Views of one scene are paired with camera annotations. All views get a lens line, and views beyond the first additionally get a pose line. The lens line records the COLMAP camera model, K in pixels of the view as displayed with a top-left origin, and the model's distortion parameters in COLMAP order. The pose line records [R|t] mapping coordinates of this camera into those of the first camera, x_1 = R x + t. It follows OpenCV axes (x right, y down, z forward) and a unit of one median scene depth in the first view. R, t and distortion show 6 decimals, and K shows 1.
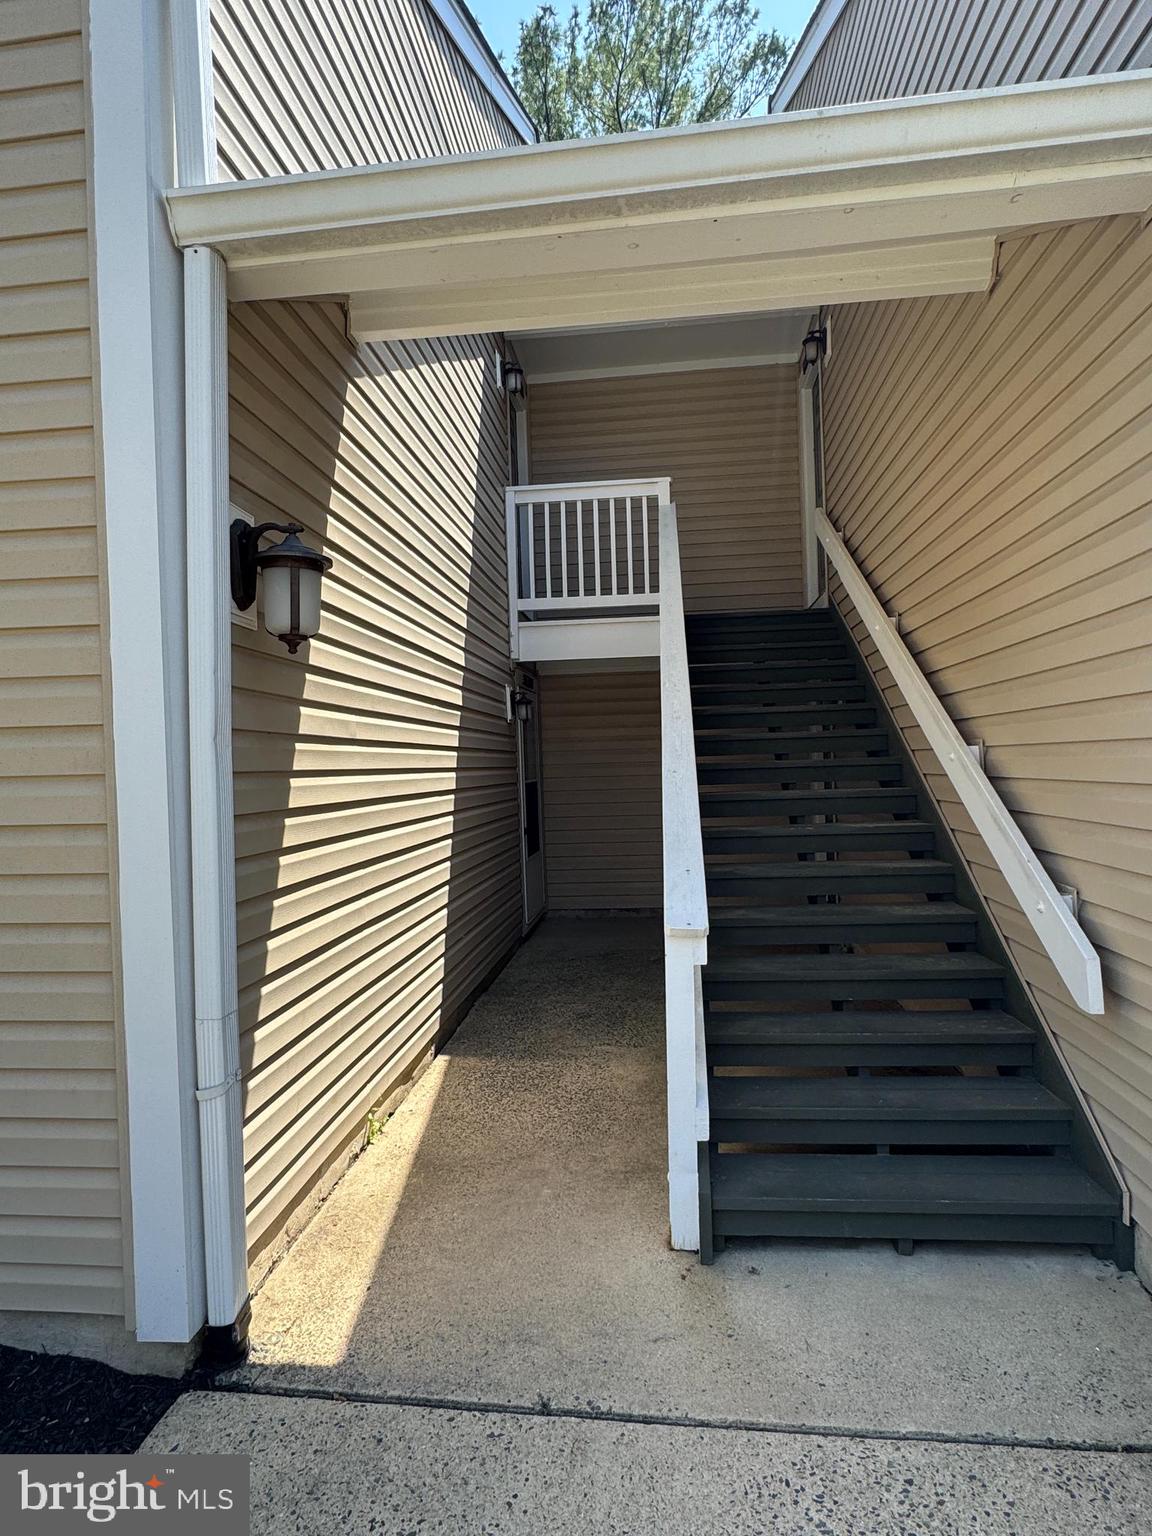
lens RADIAL K [[872.5, 0, 576.0], [0, 872.5, 768.0], [0, 0, 1]] dist [-0.002412, 0.000195]
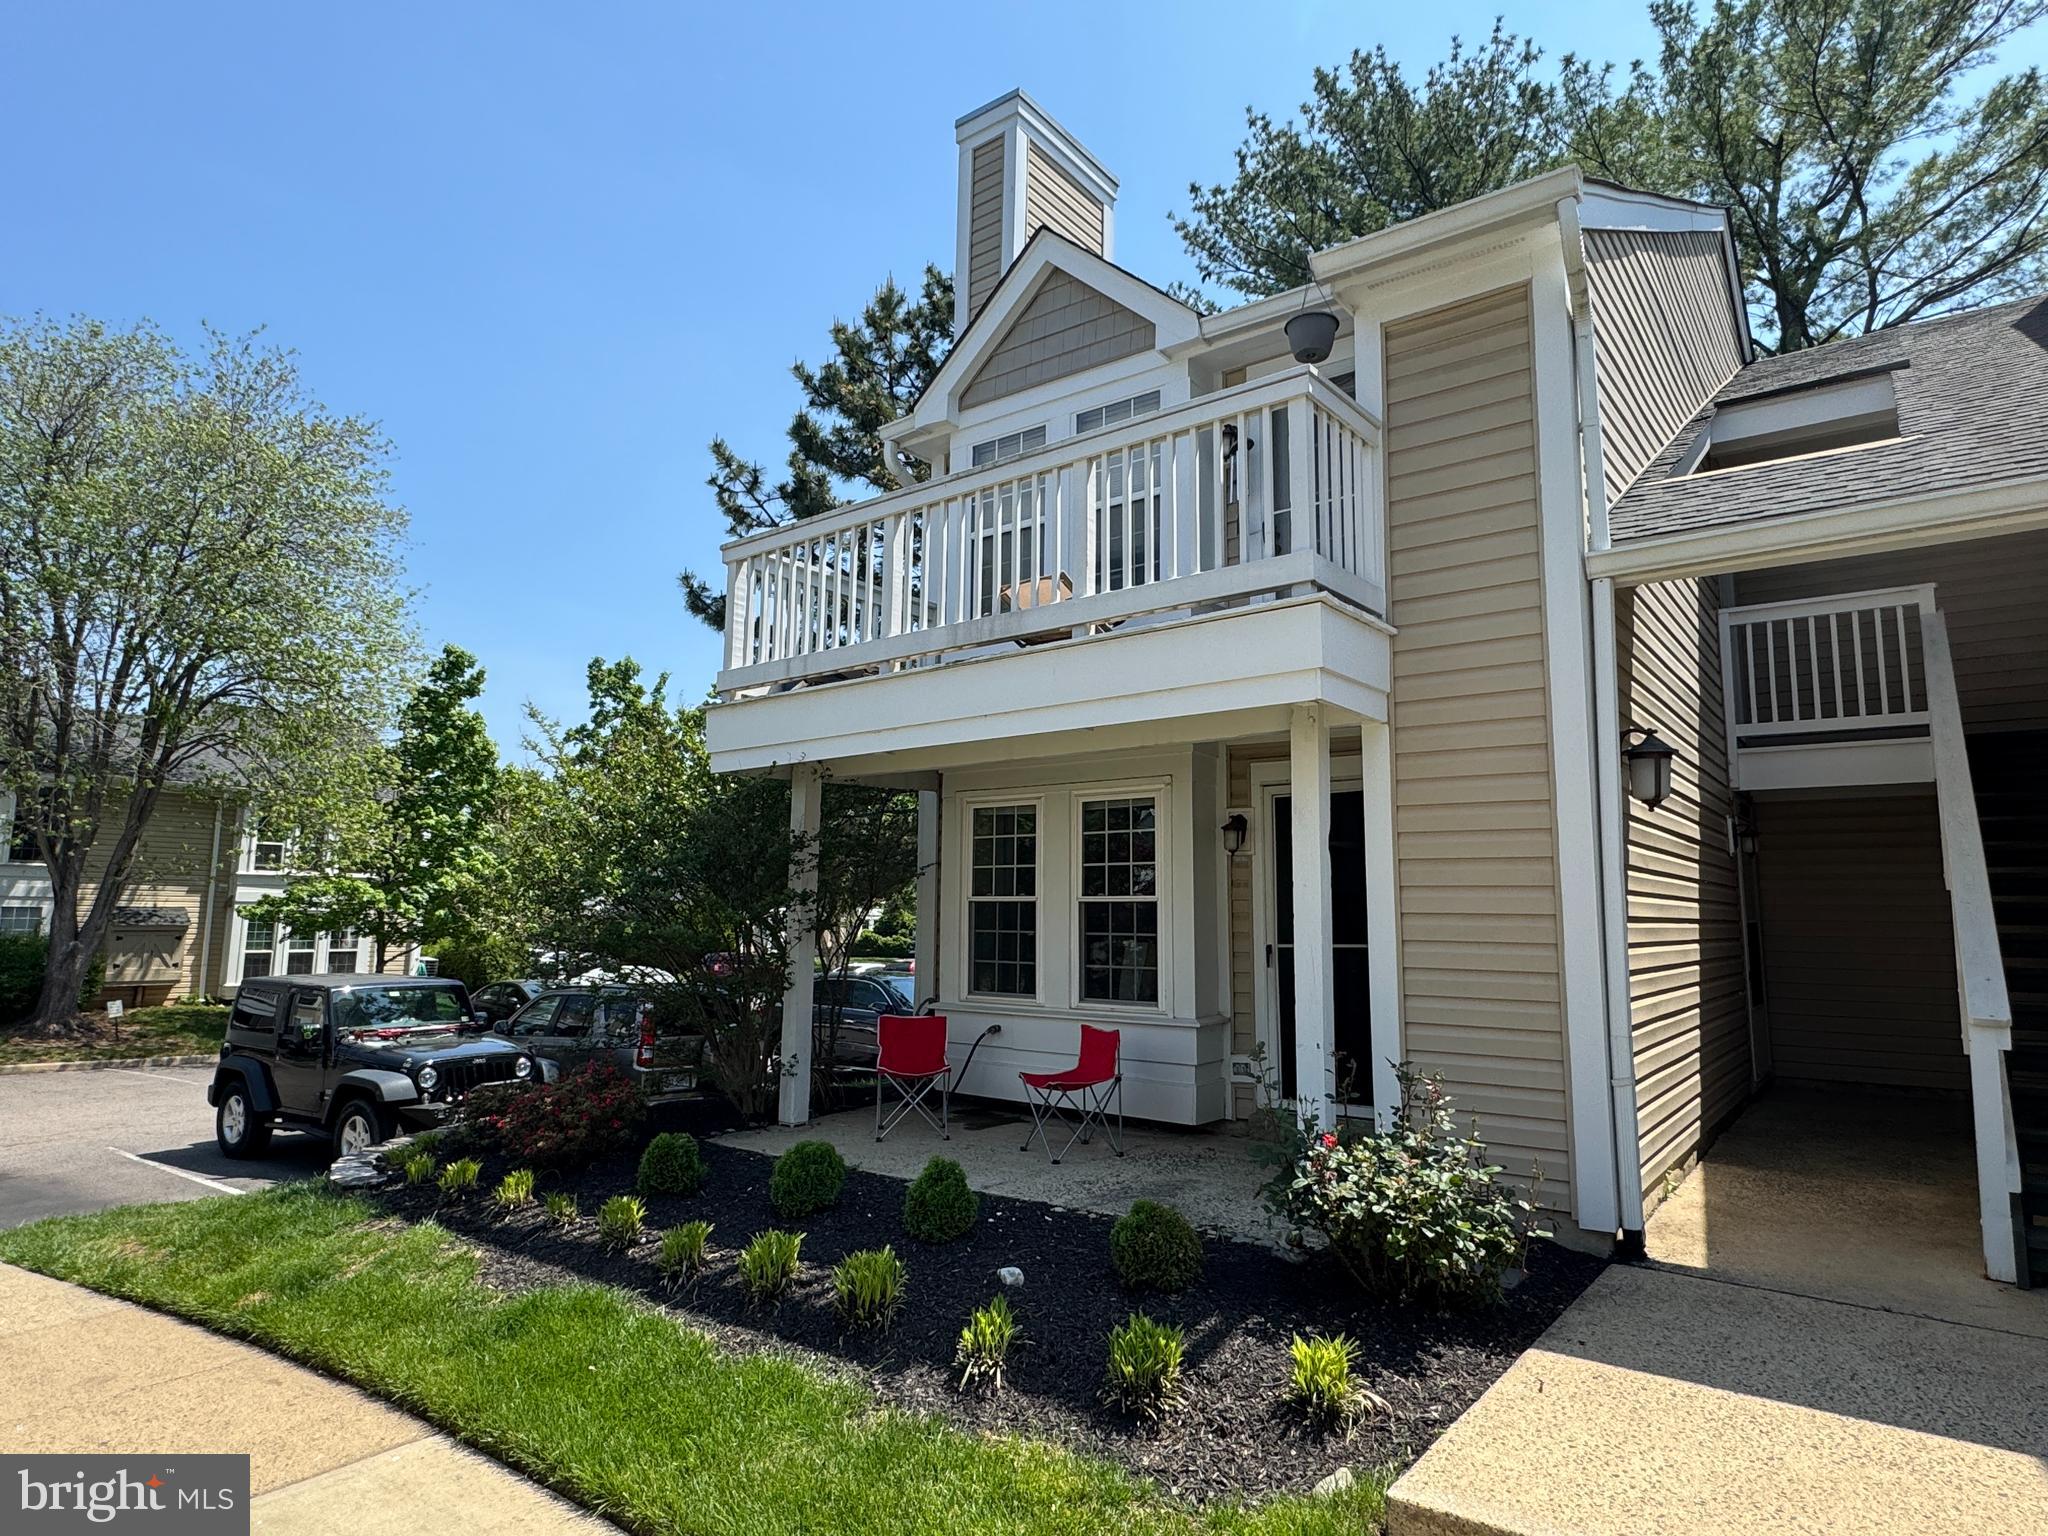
lens RADIAL K [[1163.3, 0, 1017.3], [0, 1163.3, 768.8], [0, 0, 1]] dist [-0.002412, 0.000195]
pose [[0.849448, -0.025231, -0.527069, -0.086547], [-0.038624, 0.993204, -0.109794, 0.027693], [0.526258, 0.113621, 0.842700, -0.600706]]
